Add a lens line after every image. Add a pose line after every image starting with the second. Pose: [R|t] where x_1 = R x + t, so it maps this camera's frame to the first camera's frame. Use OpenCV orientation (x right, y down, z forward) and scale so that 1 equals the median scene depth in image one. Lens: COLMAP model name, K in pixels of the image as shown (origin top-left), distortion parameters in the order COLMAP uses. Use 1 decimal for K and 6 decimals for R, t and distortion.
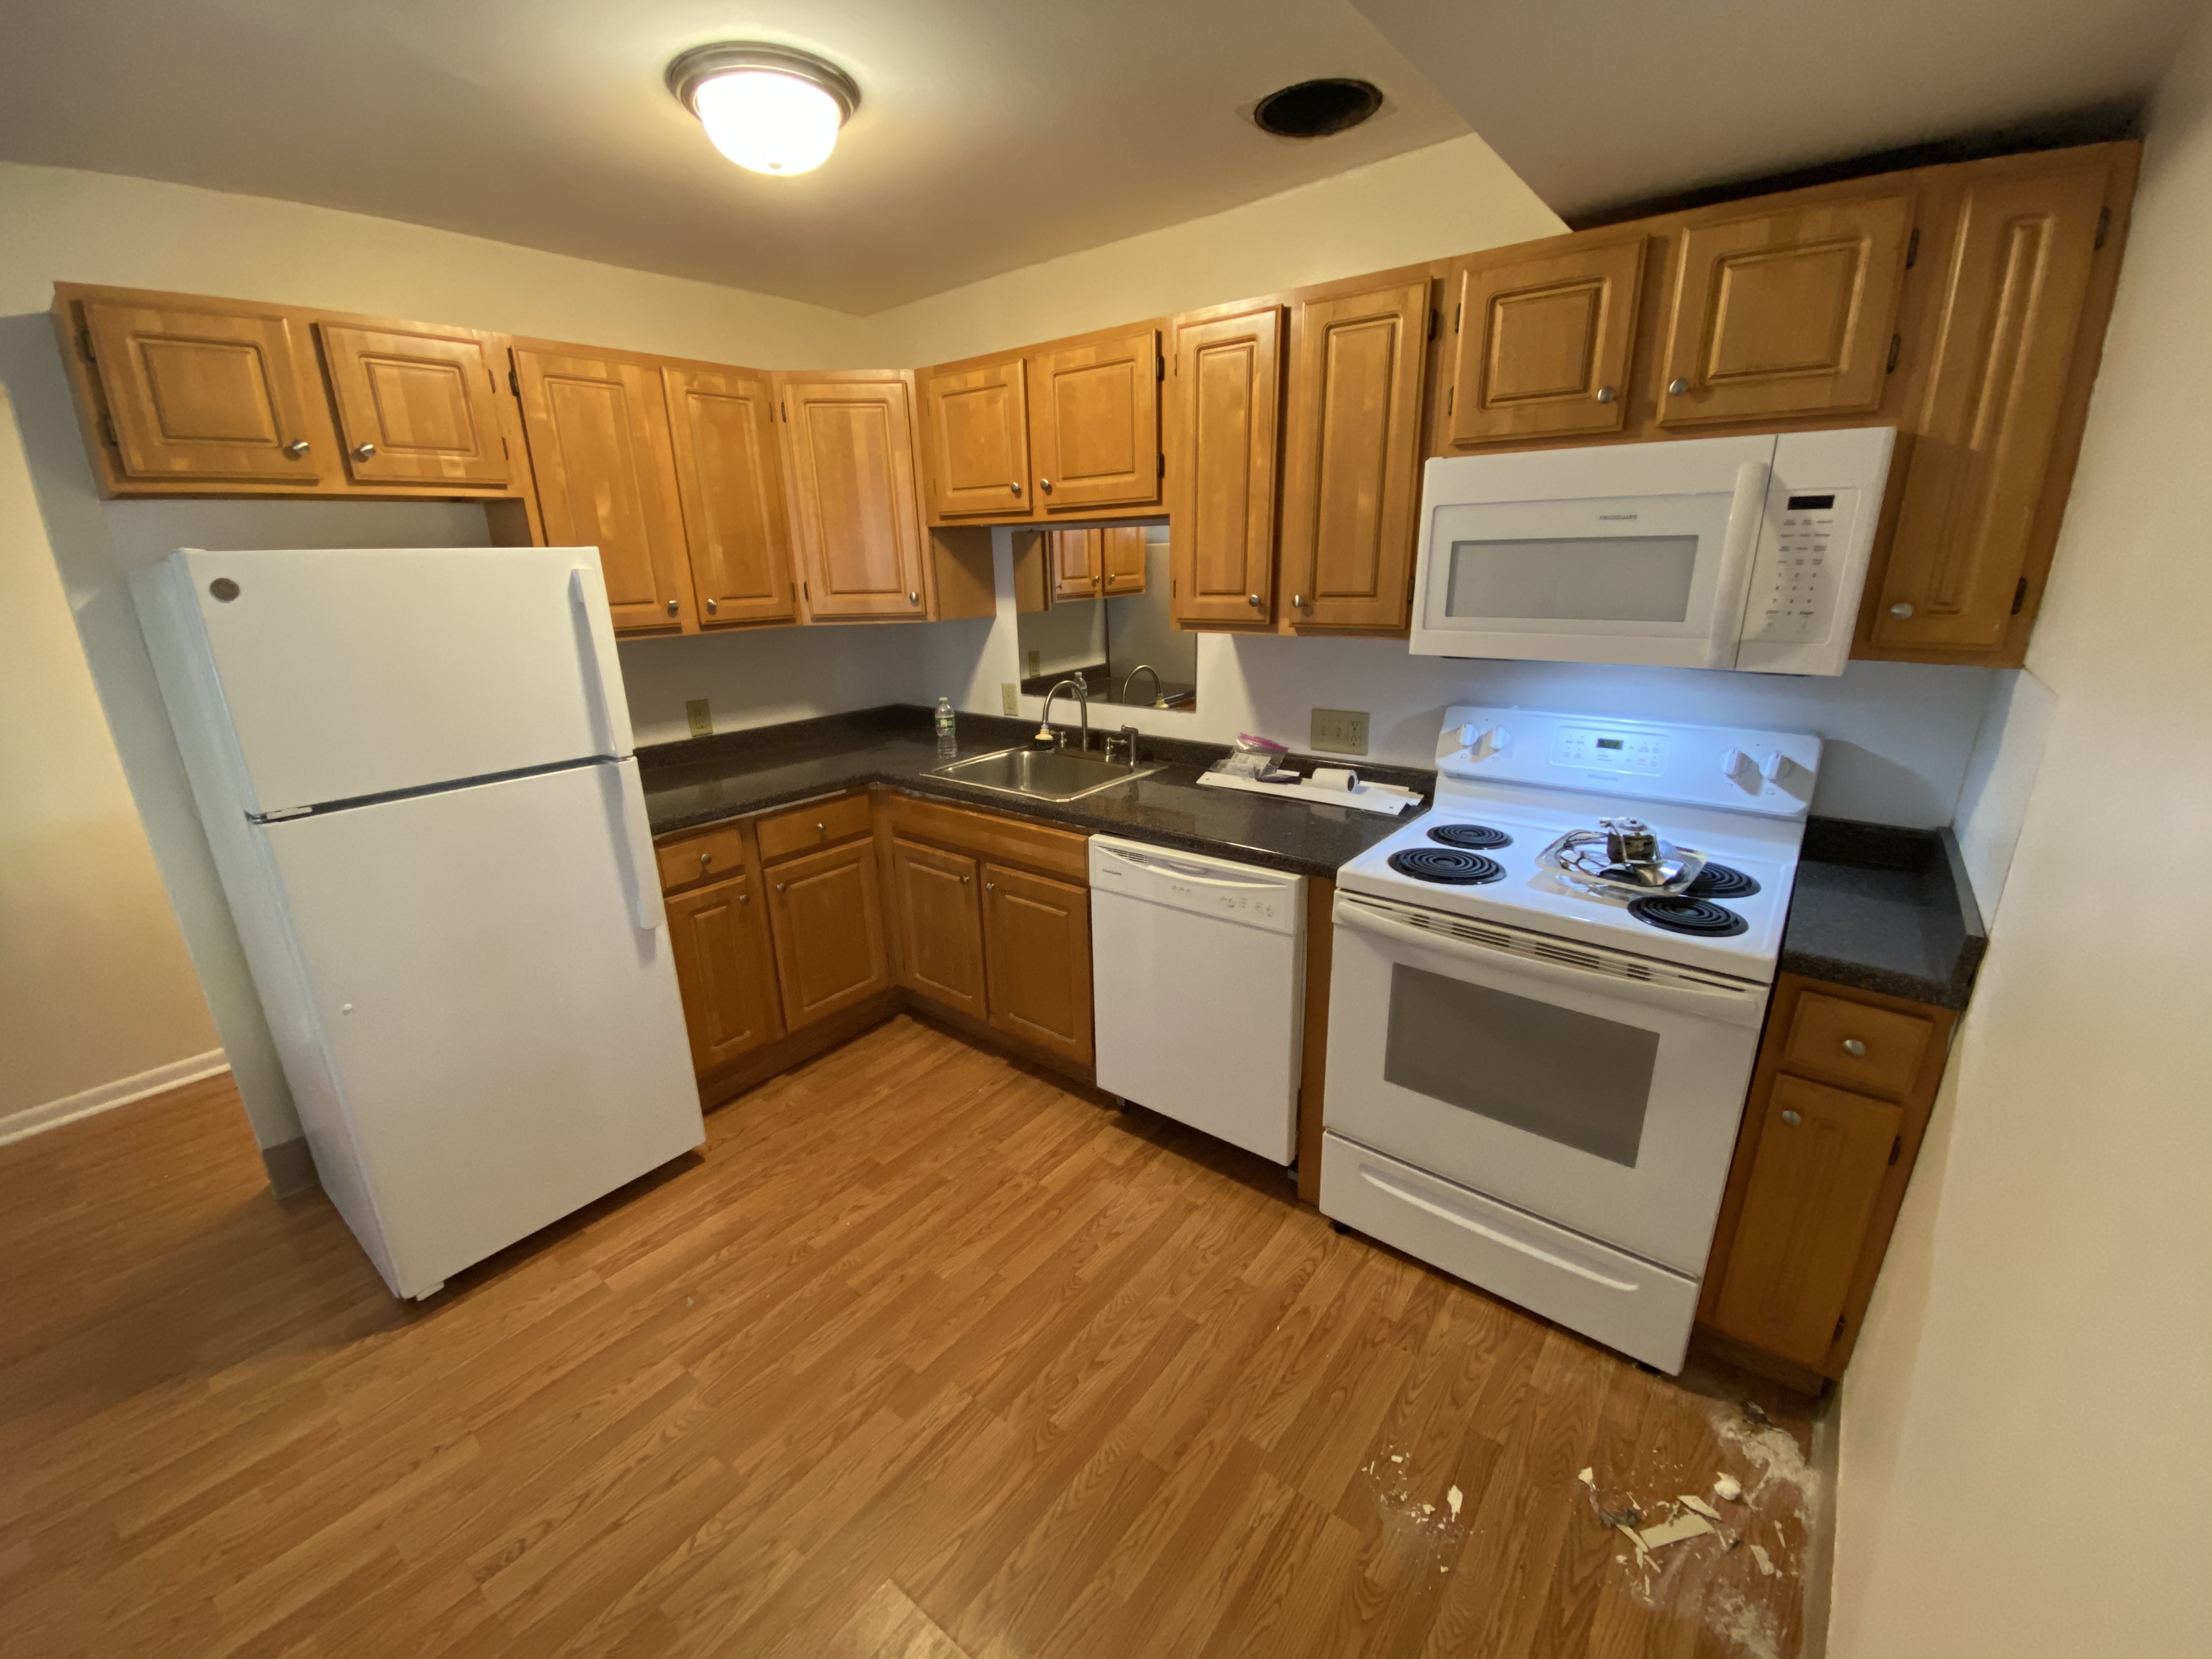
lens RADIAL K [[903.0, 0, 1106.0], [0, 903.0, 829.5], [0, 0, 1]] dist [0.000674, -0.011965]
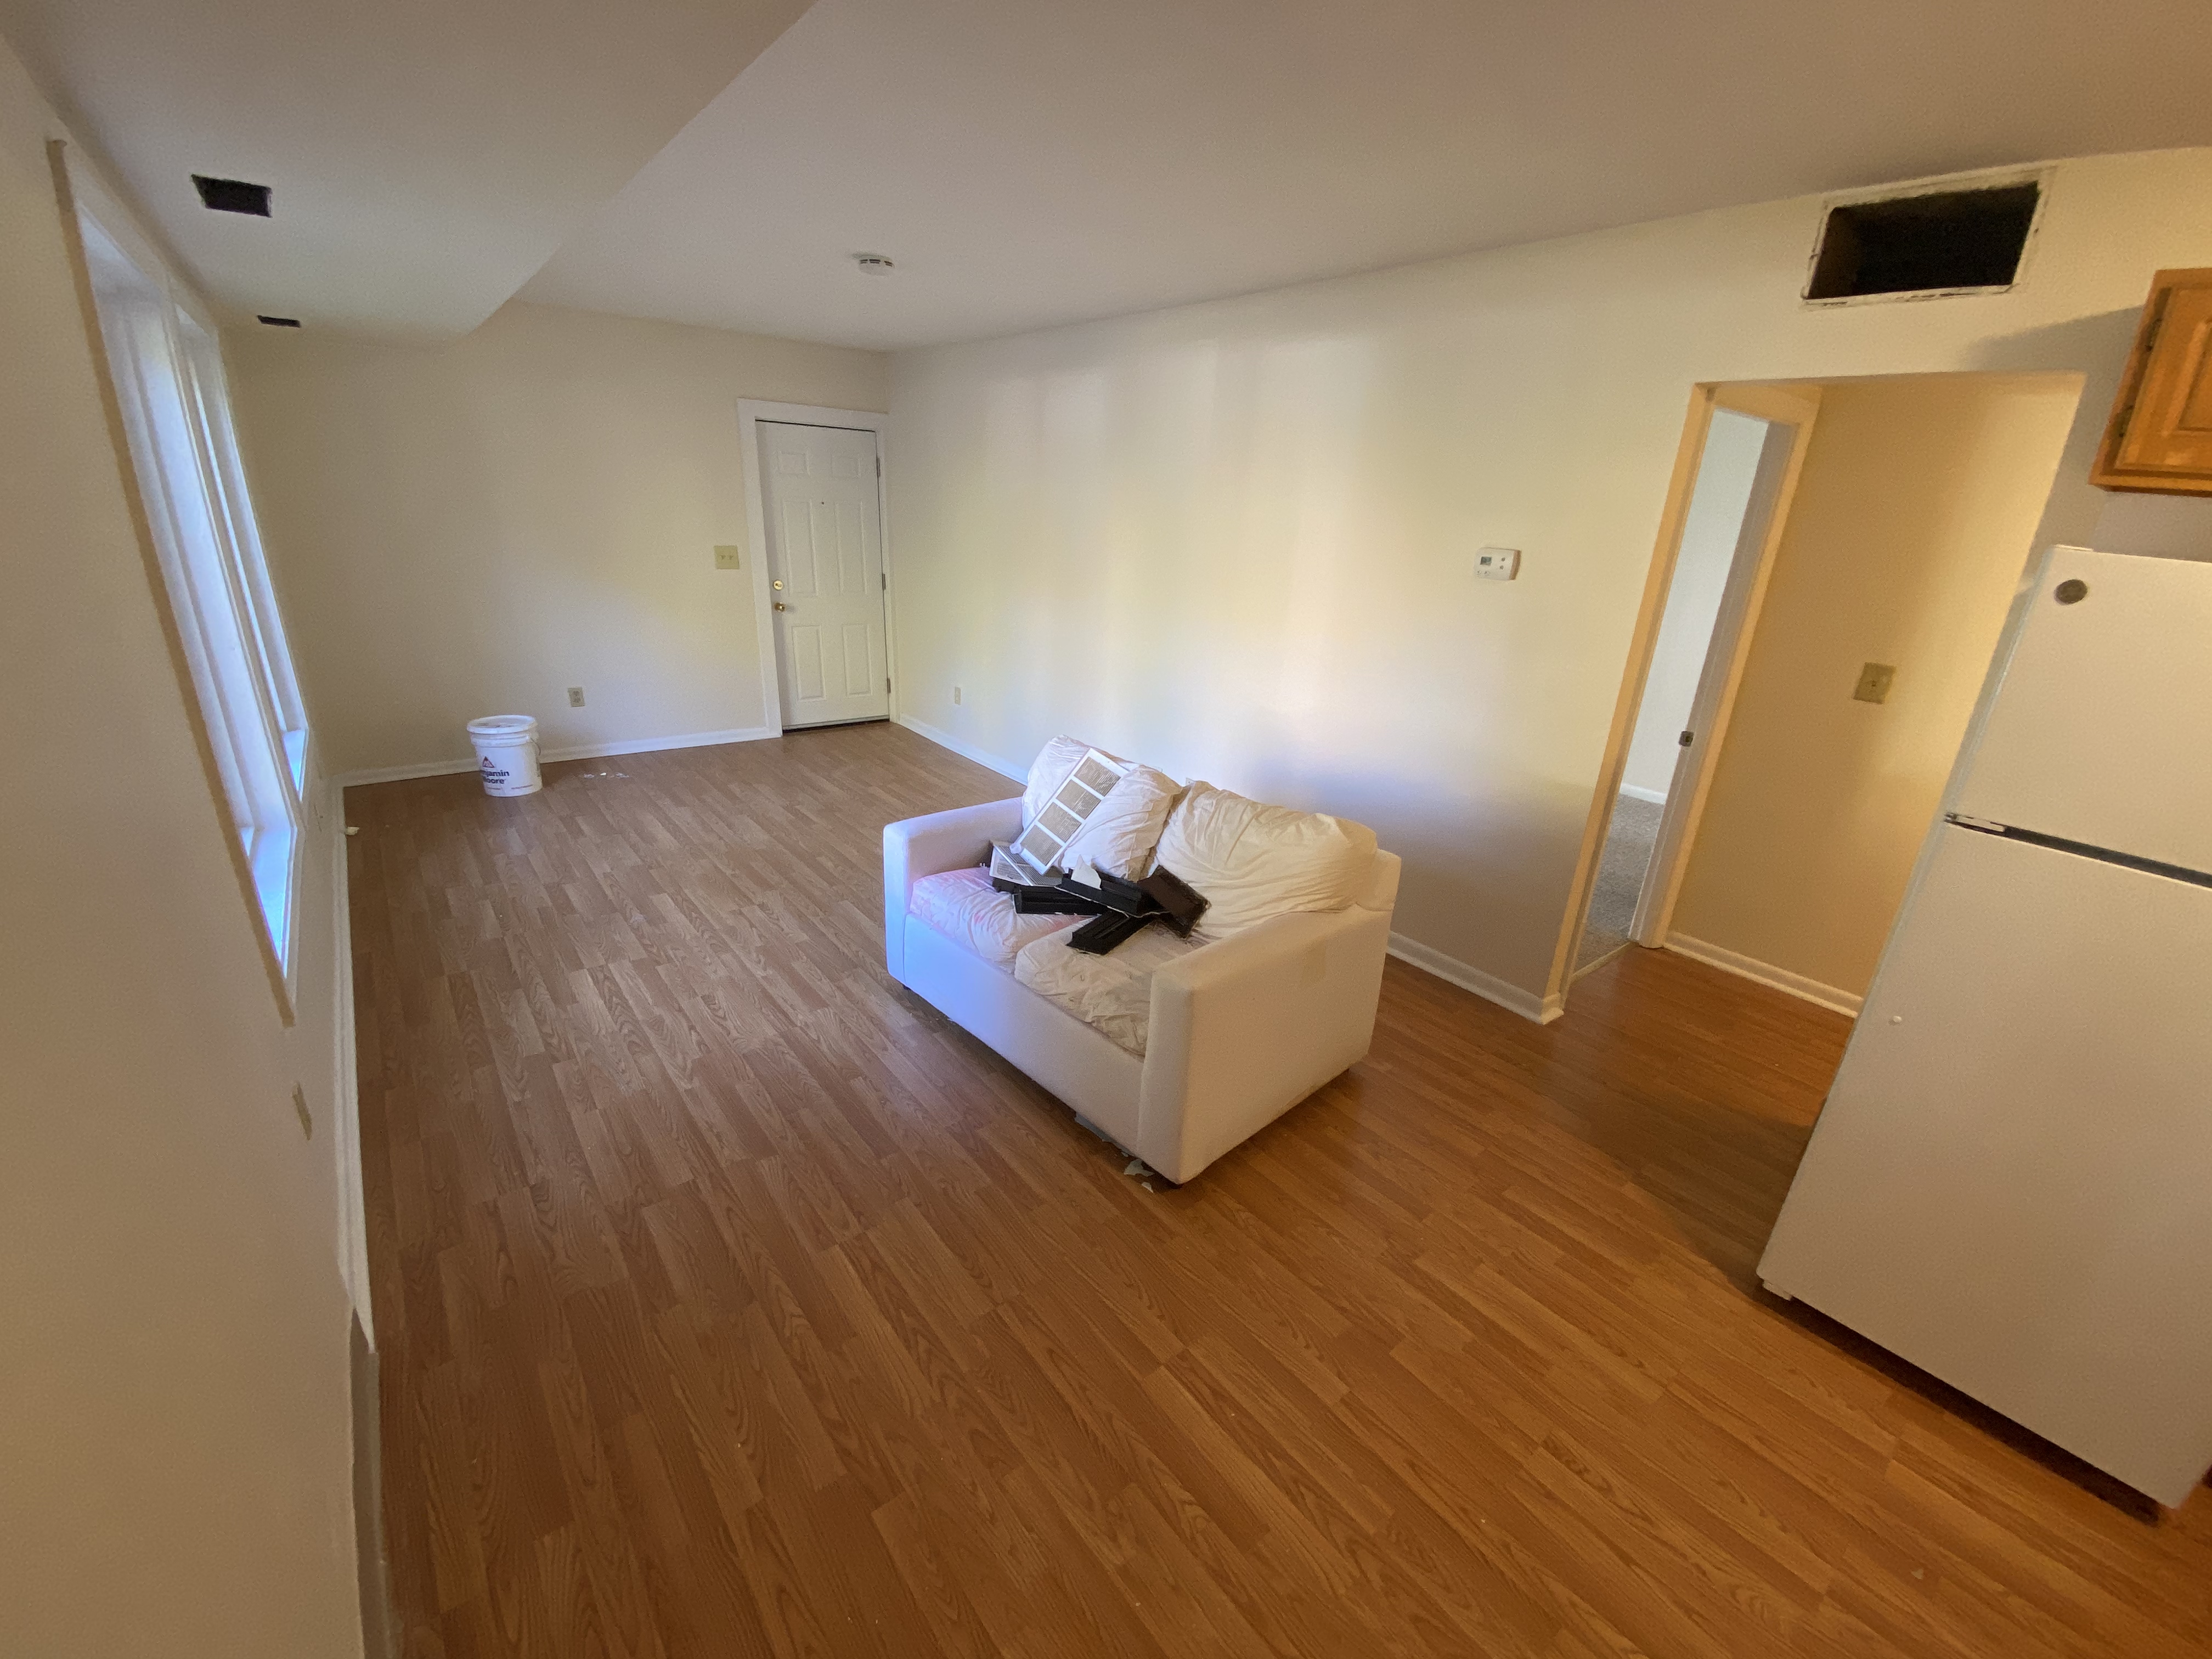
lens RADIAL K [[903.0, 0, 1106.0], [0, 903.0, 829.5], [0, 0, 1]] dist [0.000674, -0.011965]
pose [[-0.231156, 0.343646, -0.910206, 0.162639], [-0.330601, 0.852131, 0.405679, -0.086317], [0.915025, 0.394690, -0.083365, 0.215619]]
